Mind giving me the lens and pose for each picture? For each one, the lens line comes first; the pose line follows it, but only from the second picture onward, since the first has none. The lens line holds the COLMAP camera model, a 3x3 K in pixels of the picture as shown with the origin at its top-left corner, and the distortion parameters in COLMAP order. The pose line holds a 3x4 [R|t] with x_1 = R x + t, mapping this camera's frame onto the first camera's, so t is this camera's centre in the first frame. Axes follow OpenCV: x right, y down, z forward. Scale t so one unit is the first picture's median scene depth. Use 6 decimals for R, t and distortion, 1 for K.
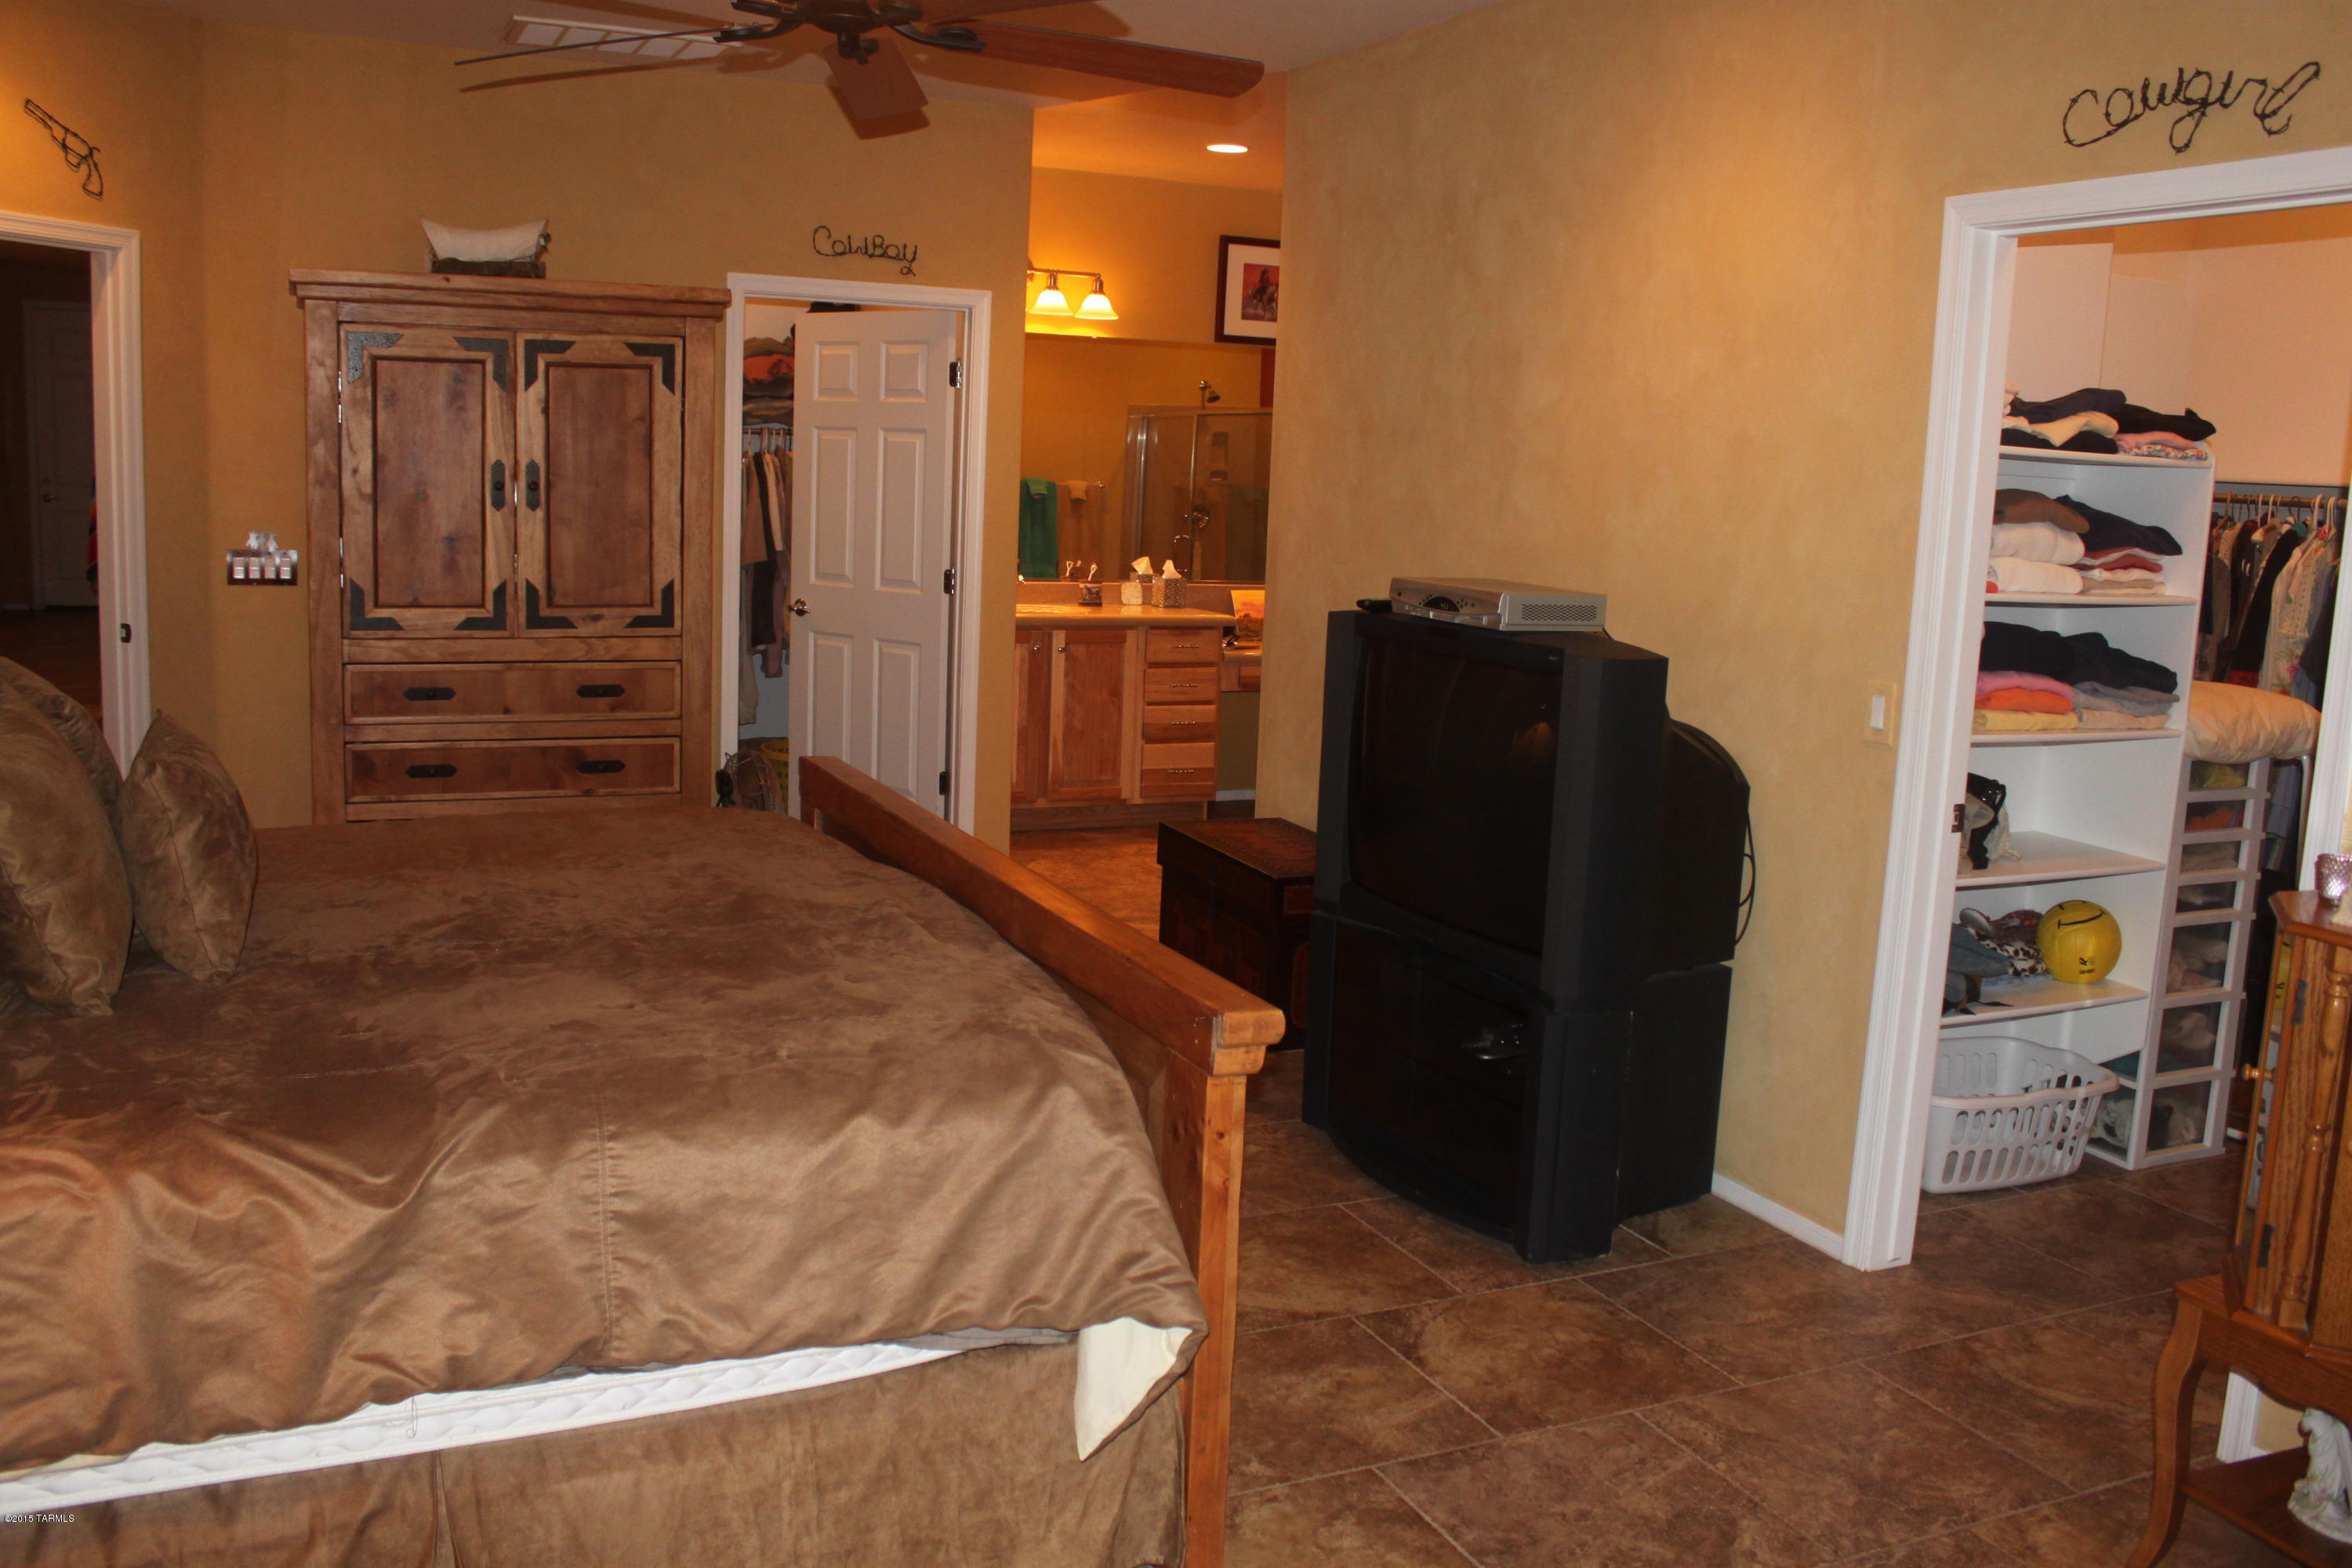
lens RADIAL K [[1979.2, 0, 1185.1], [0, 1979.2, 759.0], [0, 0, 1]] dist [-0.155946, 0.139651]
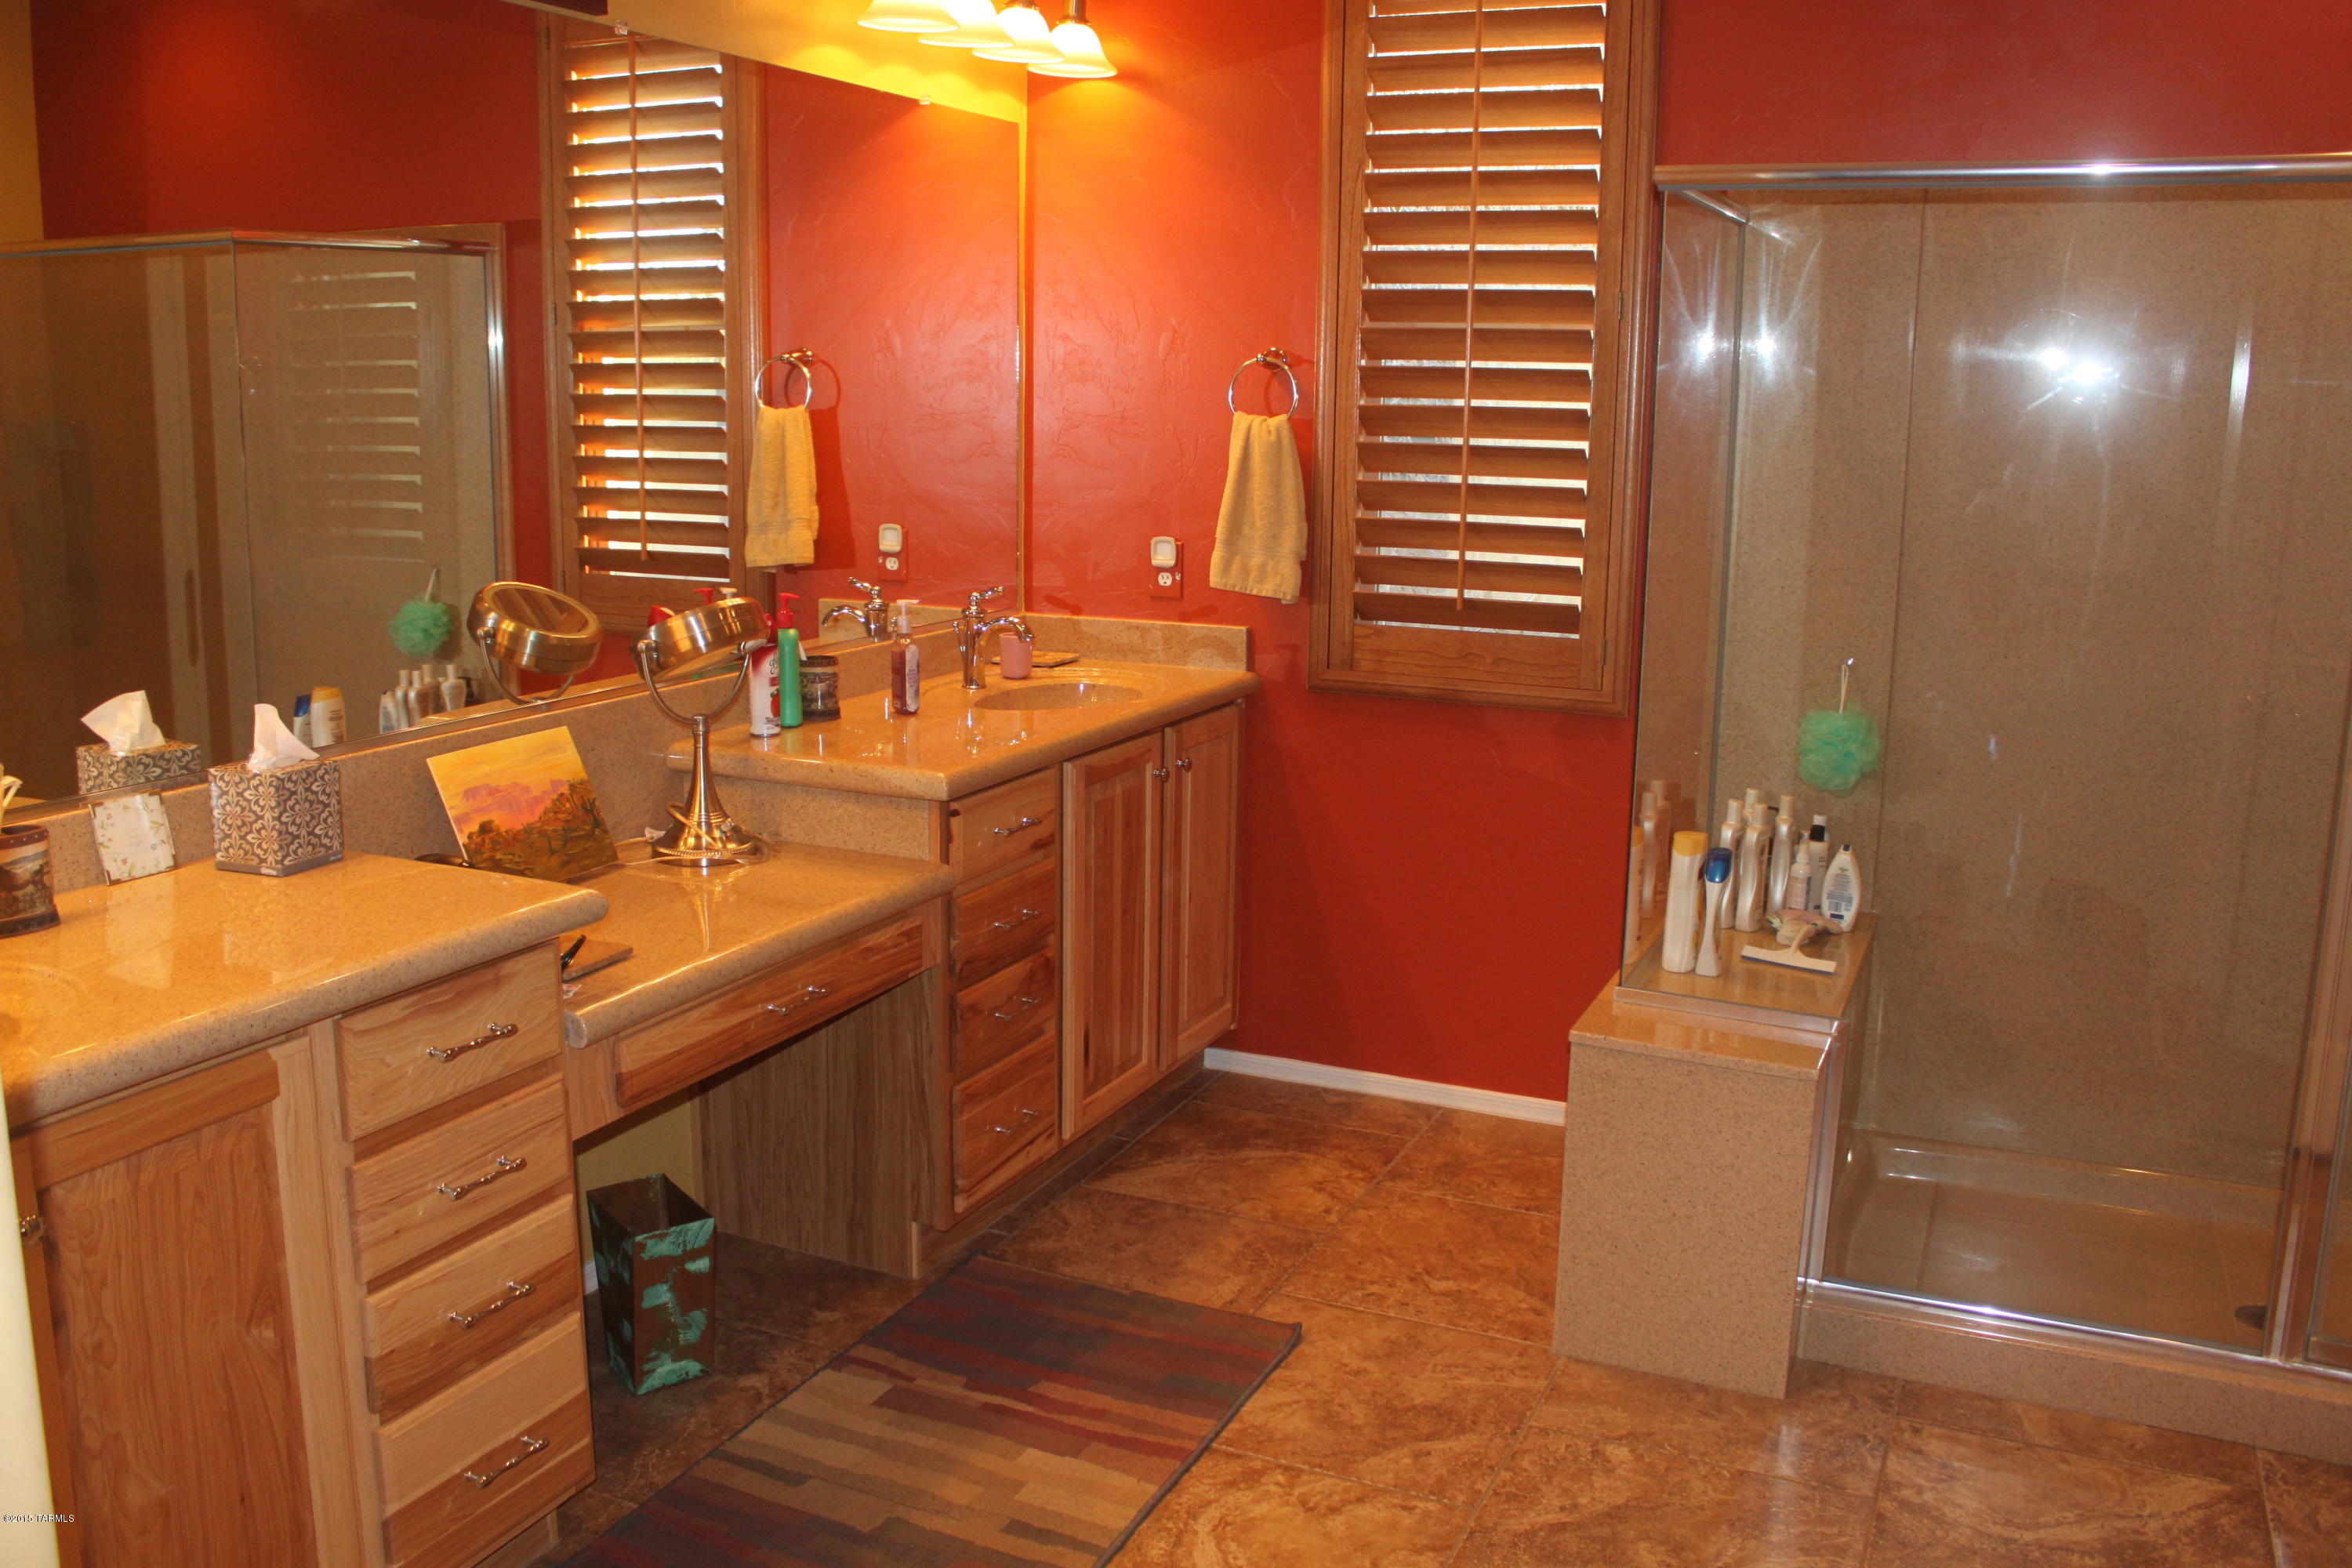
lens RADIAL K [[1979.2, 0, 1170.8], [0, 1979.2, 766.8], [0, 0, 1]] dist [-0.155946, 0.139651]
pose [[0.772945, -0.149960, 0.616496, -0.121763], [0.111396, 0.988649, 0.100820, -0.160088], [-0.624617, -0.009253, 0.780876, 1.064614]]
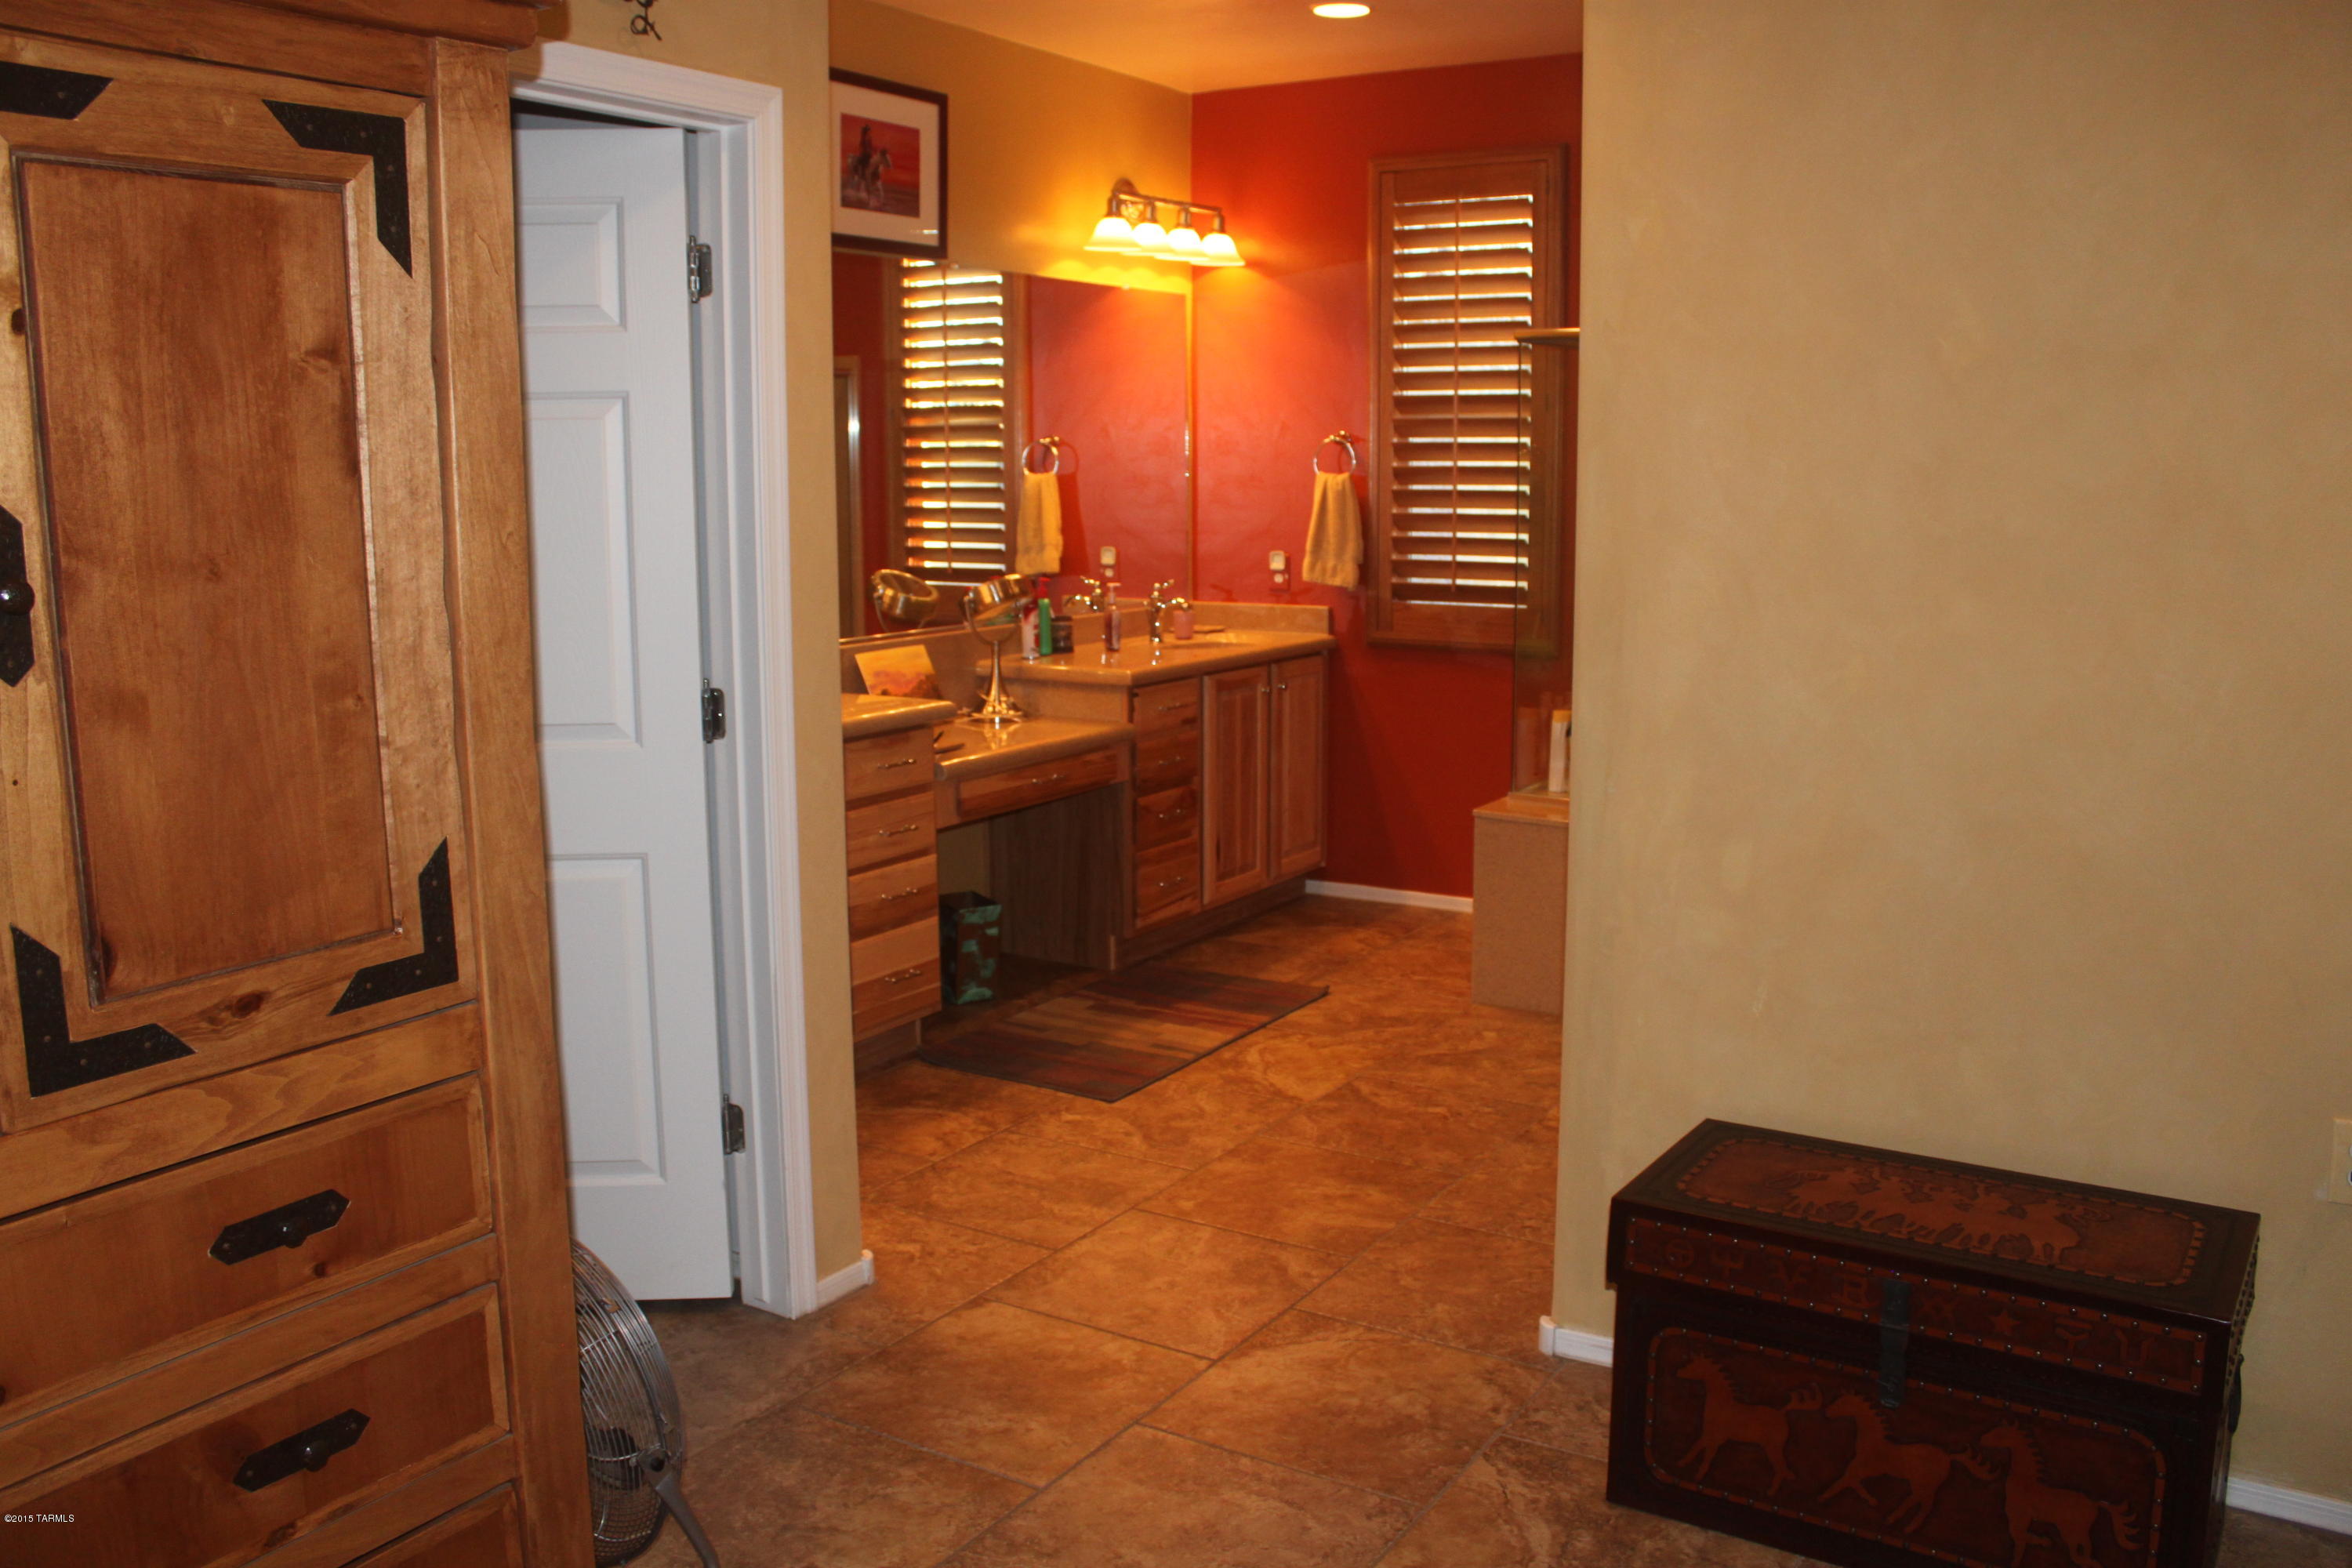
lens RADIAL K [[1979.2, 0, 1184.1], [0, 1979.2, 781.8], [0, 0, 1]] dist [-0.155946, 0.139651]
pose [[0.840711, -0.130683, 0.525478, -0.338426], [0.117655, 0.991342, 0.058303, -0.109630], [-0.528547, 0.012809, 0.848807, 0.675783]]
